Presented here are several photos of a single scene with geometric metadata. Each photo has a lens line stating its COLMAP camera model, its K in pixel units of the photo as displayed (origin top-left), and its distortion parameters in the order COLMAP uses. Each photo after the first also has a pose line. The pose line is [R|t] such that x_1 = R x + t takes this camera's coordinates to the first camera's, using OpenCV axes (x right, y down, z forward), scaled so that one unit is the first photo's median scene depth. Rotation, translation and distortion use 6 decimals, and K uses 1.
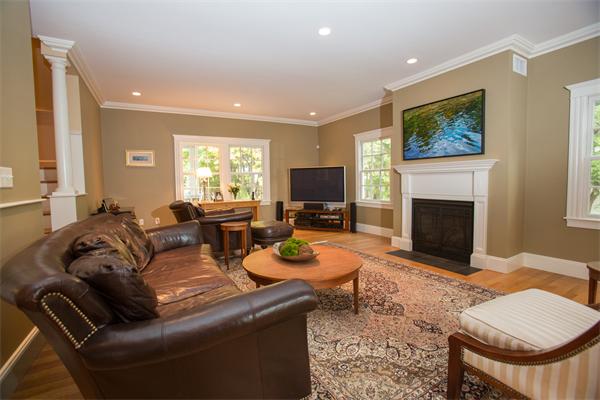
lens RADIAL K [[272.3, 0, 297.1], [0, 272.3, 197.5], [0, 0, 1]] dist [-0.074652, 0.029865]
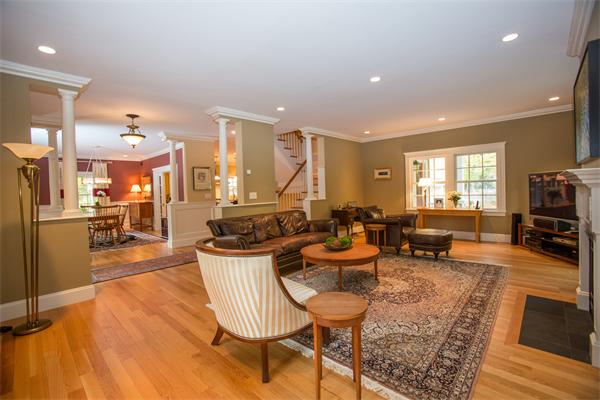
lens RADIAL K [[272.3, 0, 297.1], [0, 272.3, 197.5], [0, 0, 1]] dist [-0.074652, 0.029865]
pose [[0.292035, 0.035584, -0.955746, 0.938252], [-0.030706, 0.999141, 0.027817, -0.067356], [0.955915, 0.021223, 0.292876, 0.218382]]
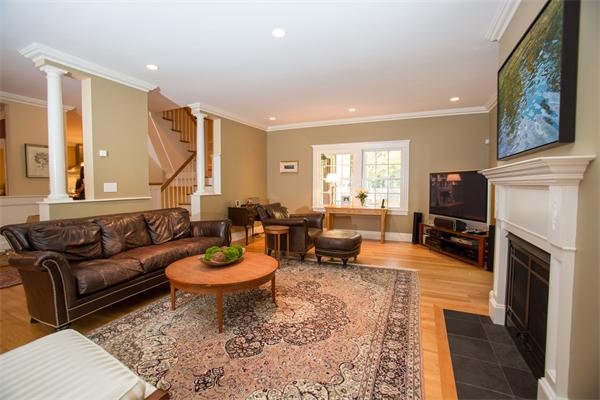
lens RADIAL K [[272.3, 0, 297.1], [0, 272.3, 197.5], [0, 0, 1]] dist [-0.074652, 0.029865]
pose [[0.583388, 0.058411, -0.810090, 0.710342], [-0.059350, 0.997810, 0.029206, -0.062283], [0.810022, 0.031041, 0.585577, 0.402149]]
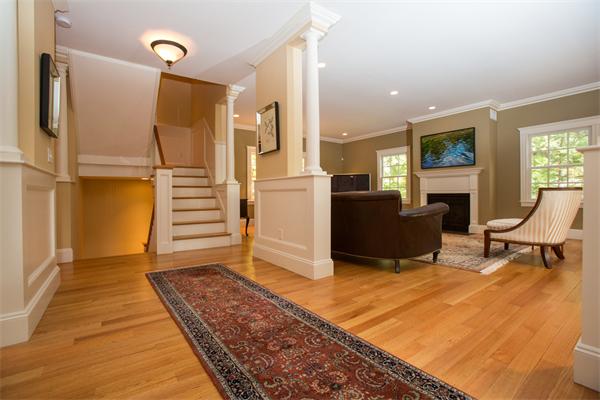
lens RADIAL K [[272.3, 0, 297.1], [0, 272.3, 197.5], [0, 0, 1]] dist [-0.074652, 0.029865]
pose [[0.994230, 0.009423, 0.106857, -0.549150], [-0.004161, 0.998772, -0.049359, 0.119851], [-0.107191, 0.048630, 0.993048, -0.501048]]
